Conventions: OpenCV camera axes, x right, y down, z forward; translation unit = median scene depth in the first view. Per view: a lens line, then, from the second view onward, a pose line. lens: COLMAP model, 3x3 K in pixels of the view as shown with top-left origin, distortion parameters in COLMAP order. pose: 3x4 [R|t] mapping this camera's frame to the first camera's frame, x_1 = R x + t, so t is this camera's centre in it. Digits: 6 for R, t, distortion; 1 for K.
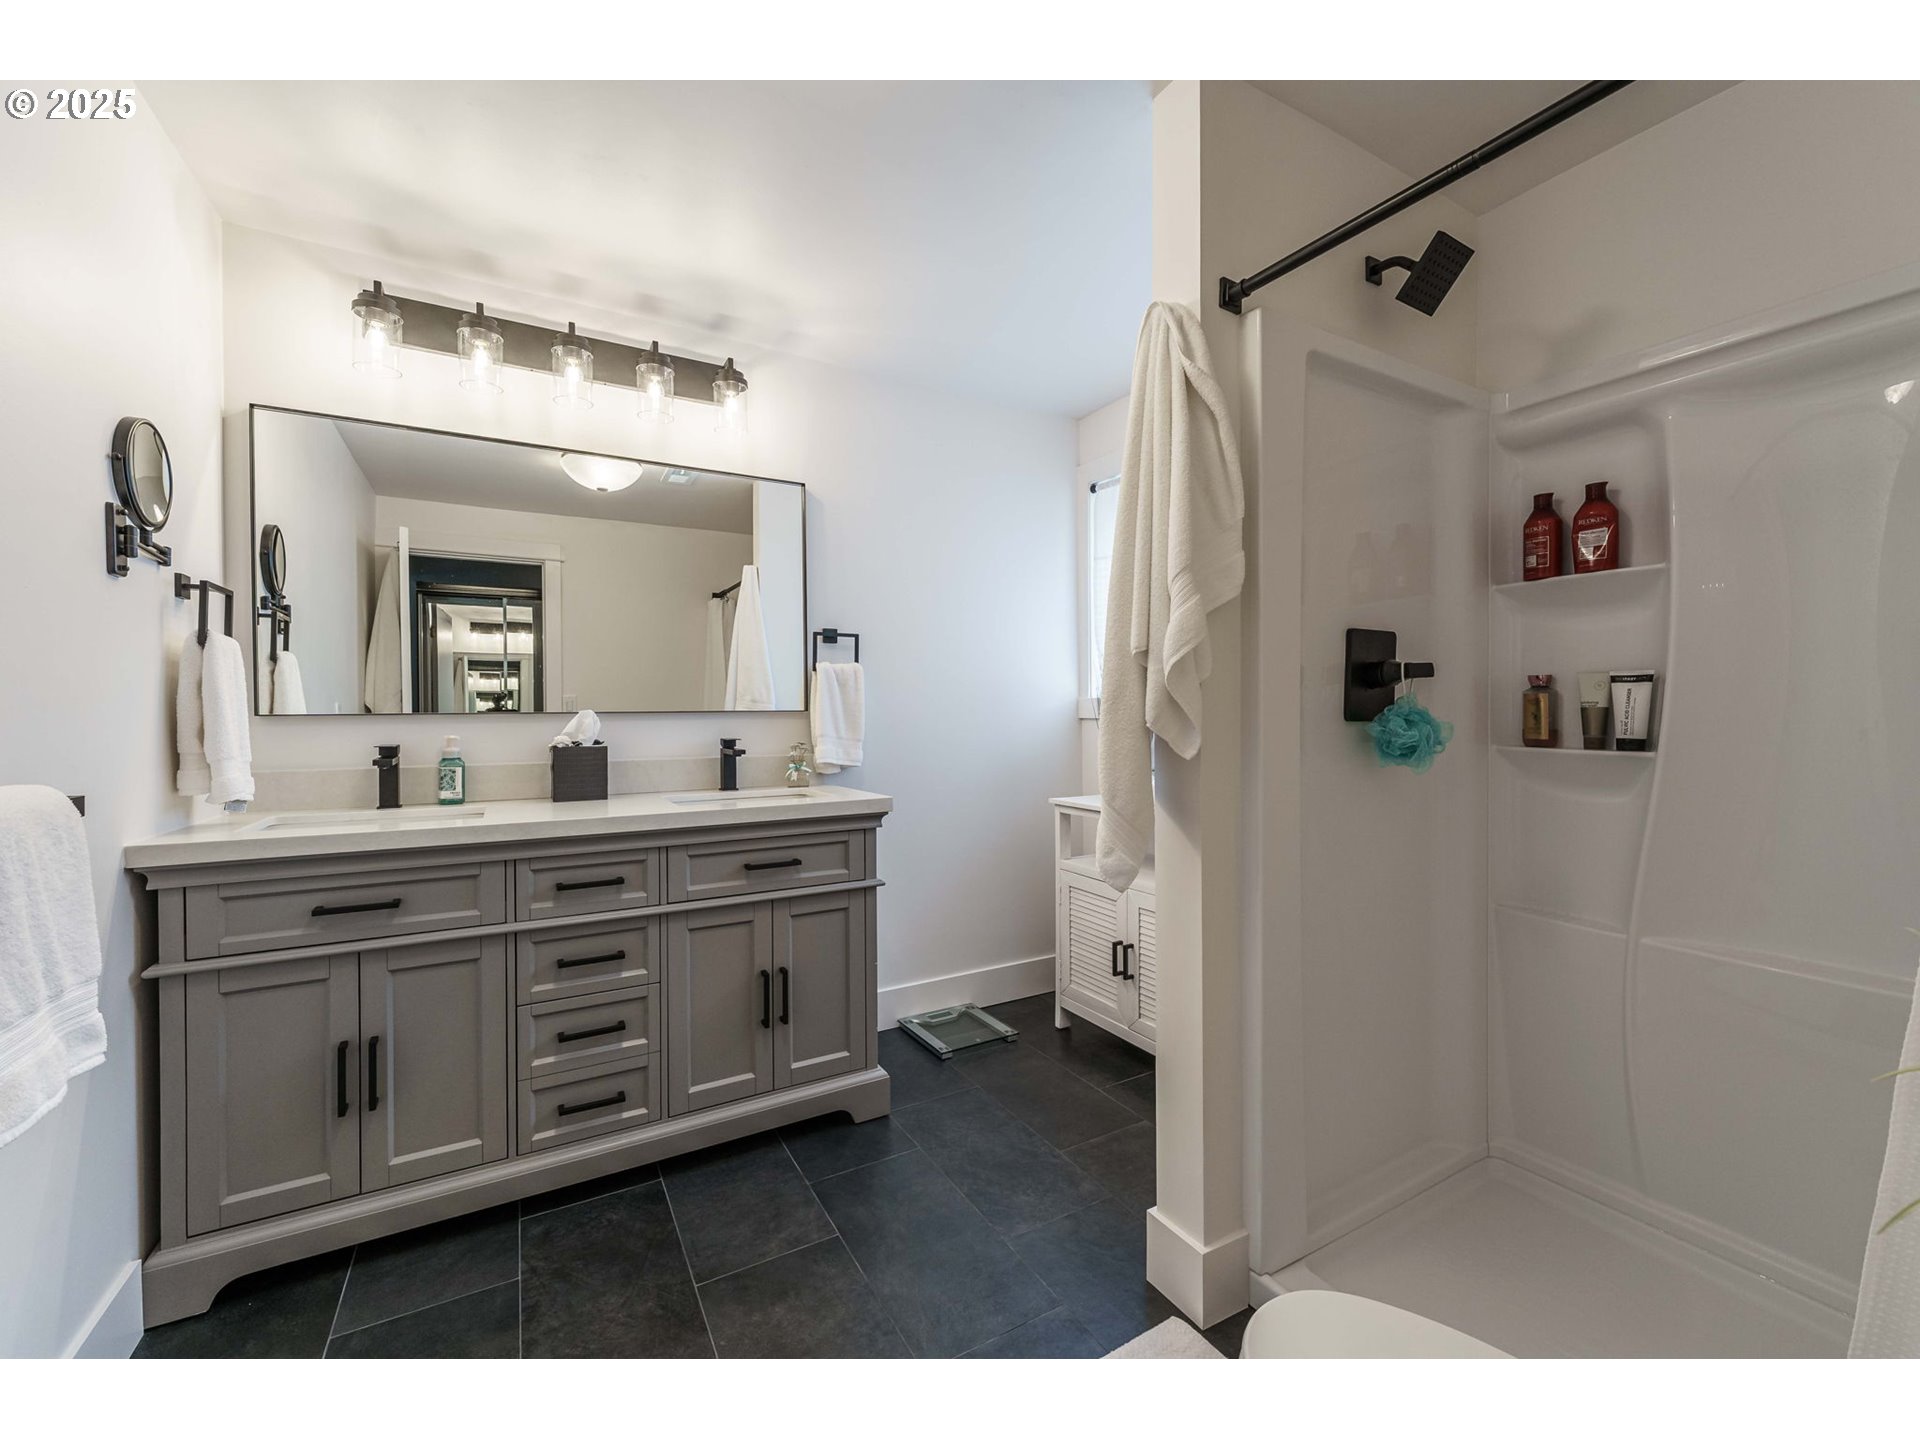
lens RADIAL K [[771.0, 0, 963.1], [0, 771.0, 715.5], [0, 0, 1]] dist [0.000041, -0.001105]
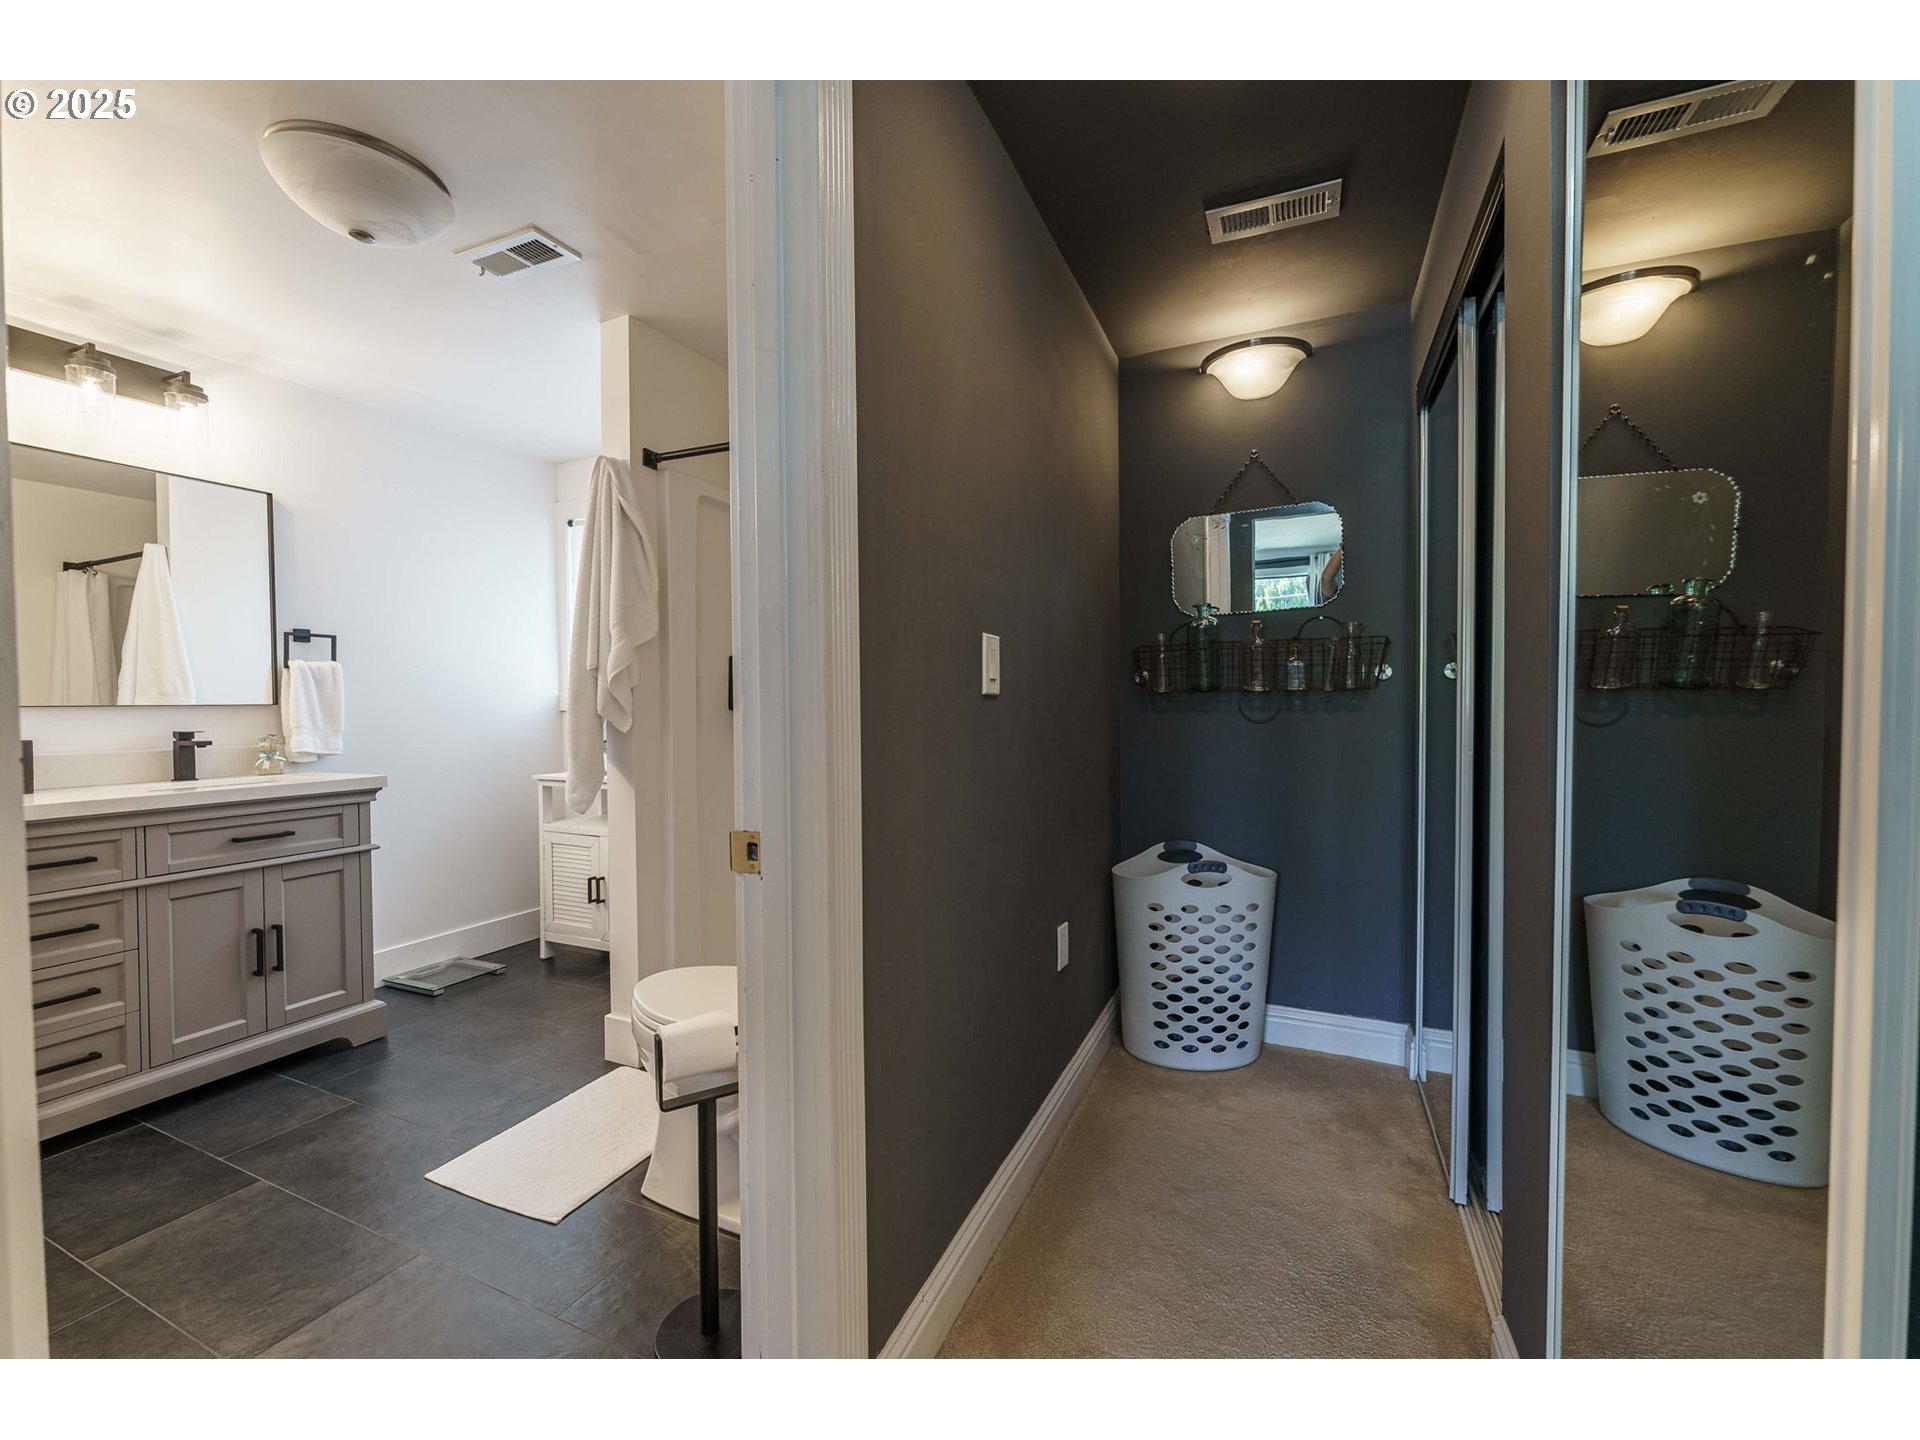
lens RADIAL K [[771.0, 0, 954.6], [0, 771.0, 719.0], [0, 0, 1]] dist [0.000041, -0.001105]
pose [[0.817727, -0.011066, 0.575500, -0.057838], [0.005132, 0.999916, 0.011936, 0.007300], [-0.575584, -0.006807, 0.817714, -0.511137]]
